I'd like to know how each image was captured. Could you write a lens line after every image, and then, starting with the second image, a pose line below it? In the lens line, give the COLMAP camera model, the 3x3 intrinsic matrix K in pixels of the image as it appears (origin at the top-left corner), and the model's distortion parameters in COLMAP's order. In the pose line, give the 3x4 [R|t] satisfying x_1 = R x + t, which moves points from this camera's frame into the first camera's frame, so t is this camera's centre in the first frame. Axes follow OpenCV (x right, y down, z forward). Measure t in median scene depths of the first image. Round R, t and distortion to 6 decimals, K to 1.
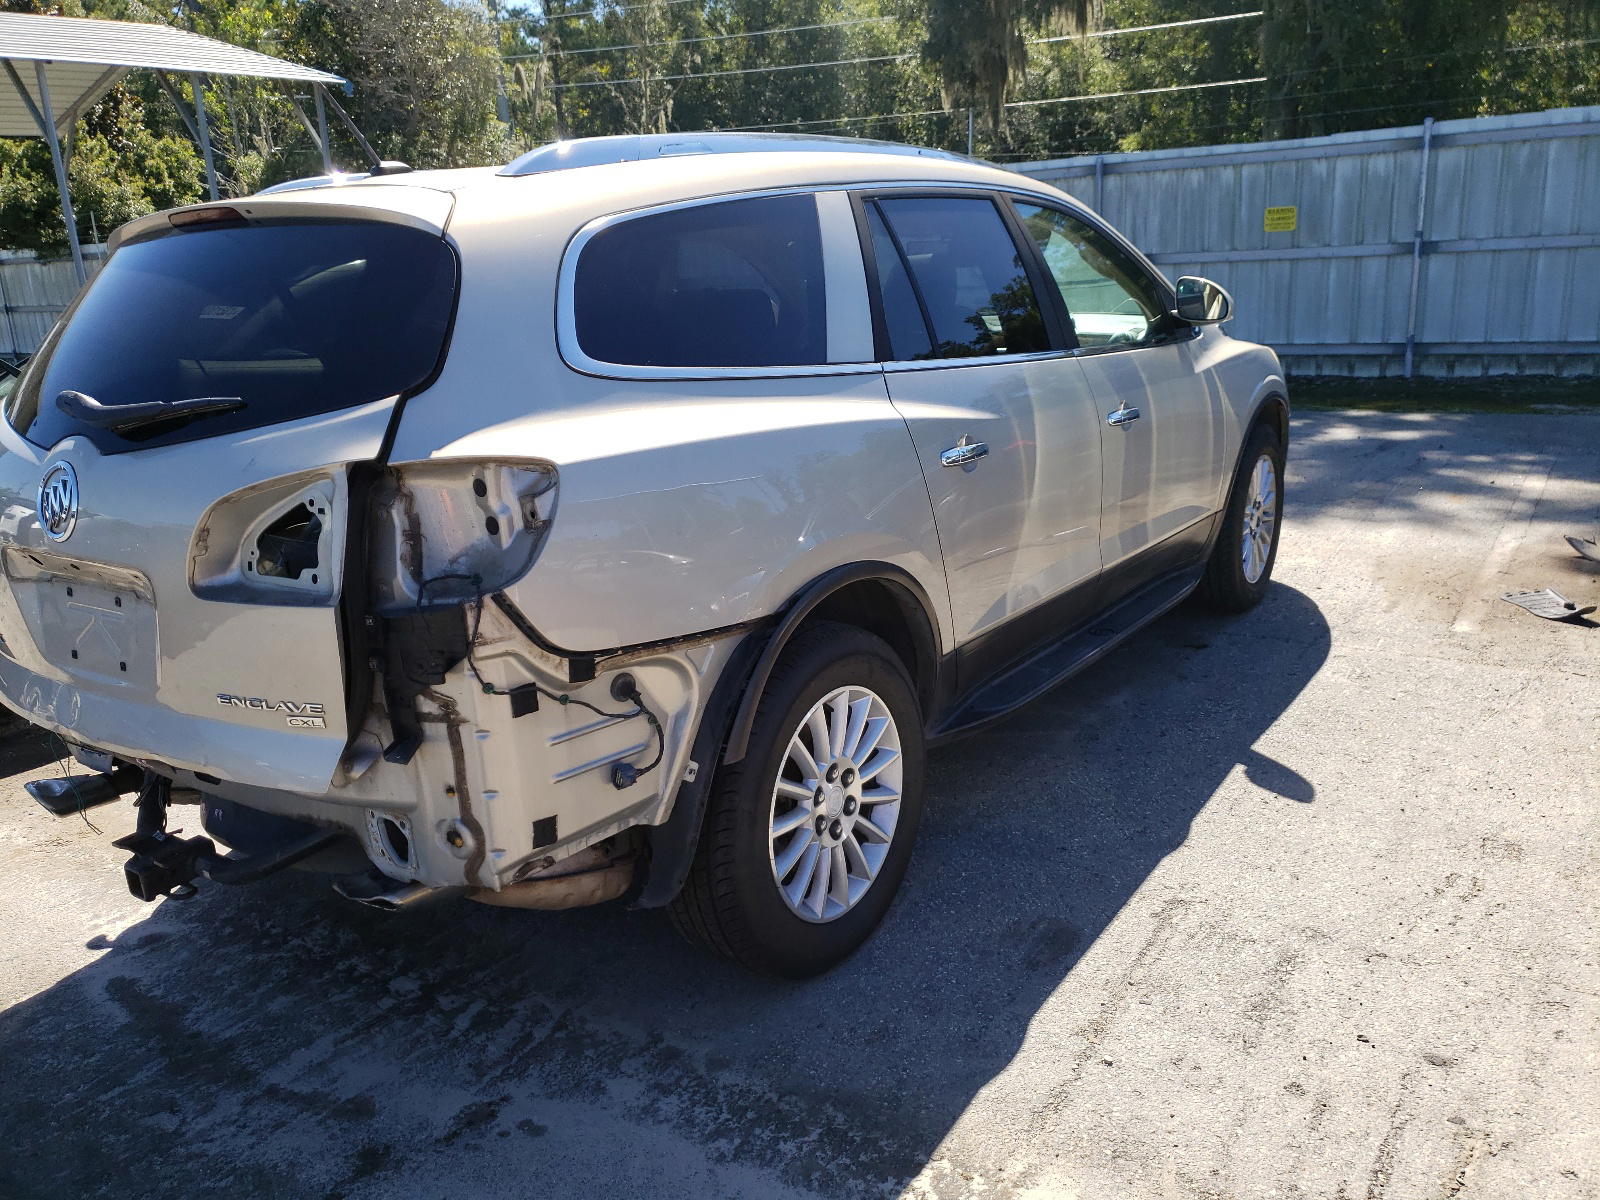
lens RADIAL K [[1242.7, 0, 802.2], [0, 1242.7, 606.6], [0, 0, 1]] dist [-0.015036, 0.020244]
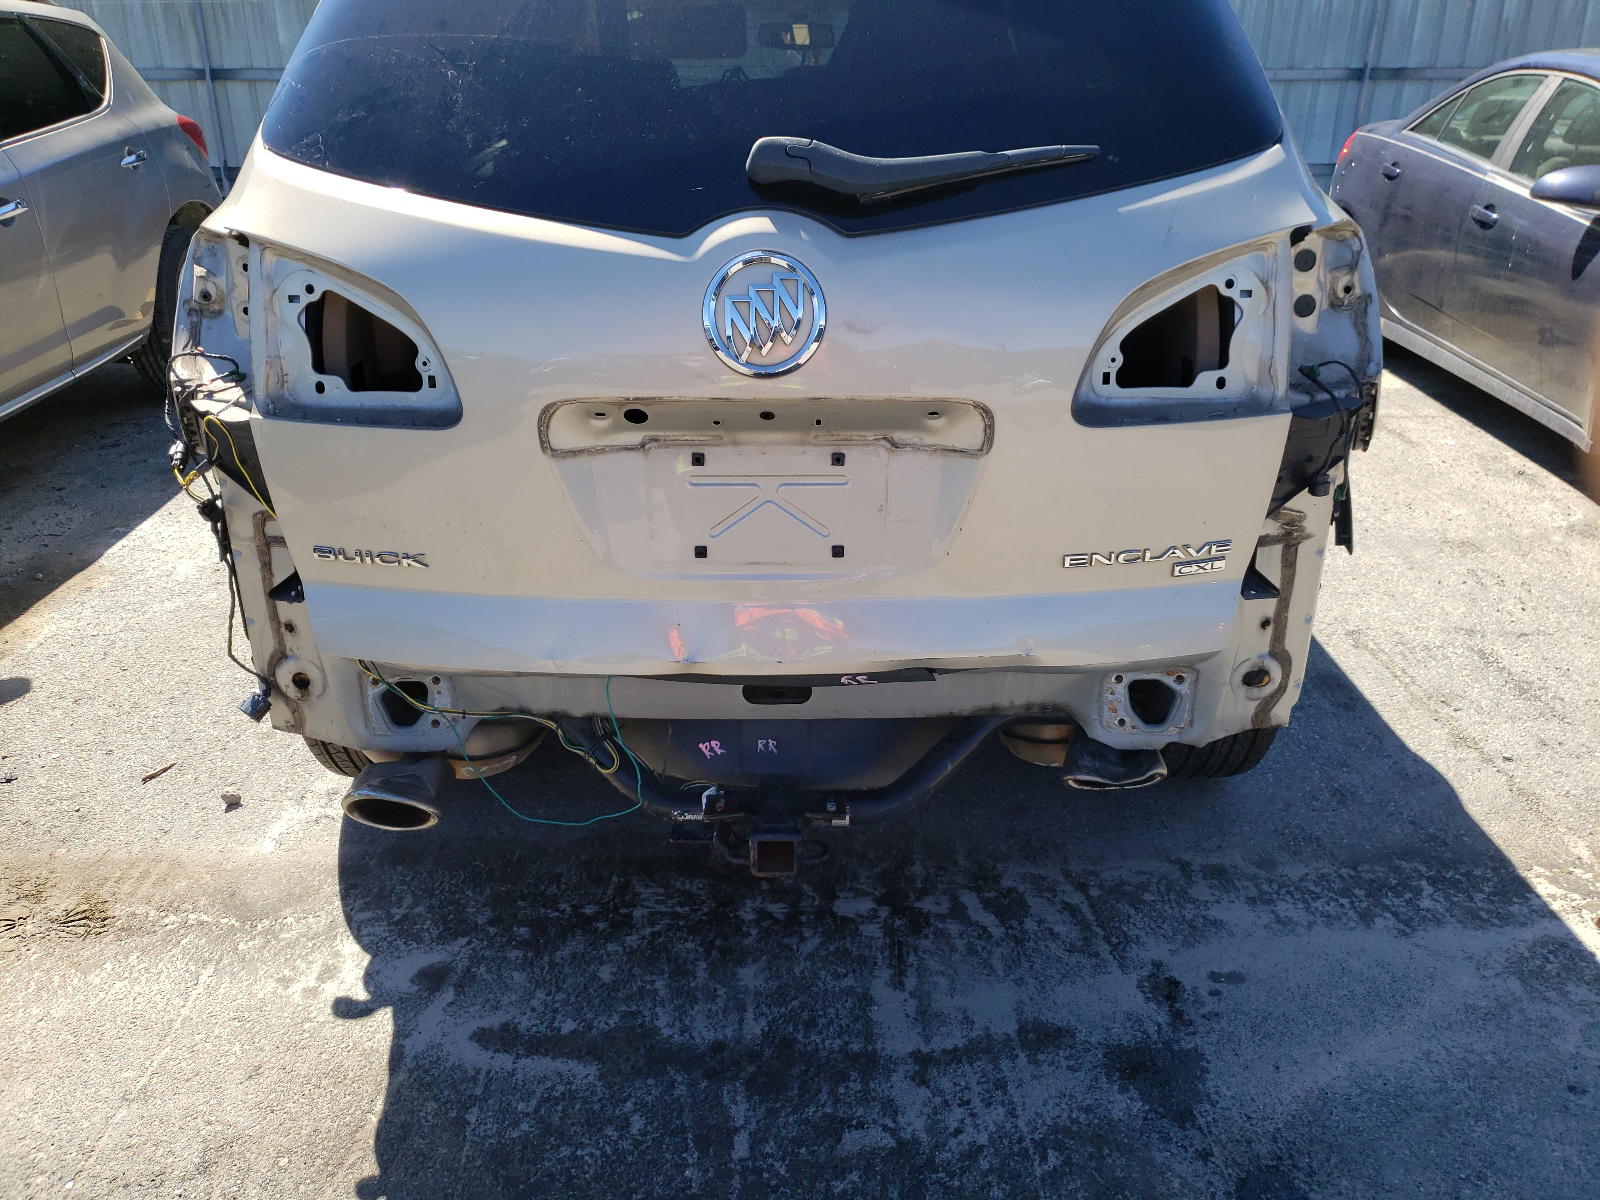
lens RADIAL K [[1242.7, 0, 799.9], [0, 1242.7, 592.9], [0, 0, 1]] dist [-0.015036, 0.020244]
pose [[0.830986, -0.178138, 0.527000, -0.870888], [0.114840, 0.981869, 0.150812, -0.034146], [-0.544310, -0.064802, 0.836377, 0.397845]]
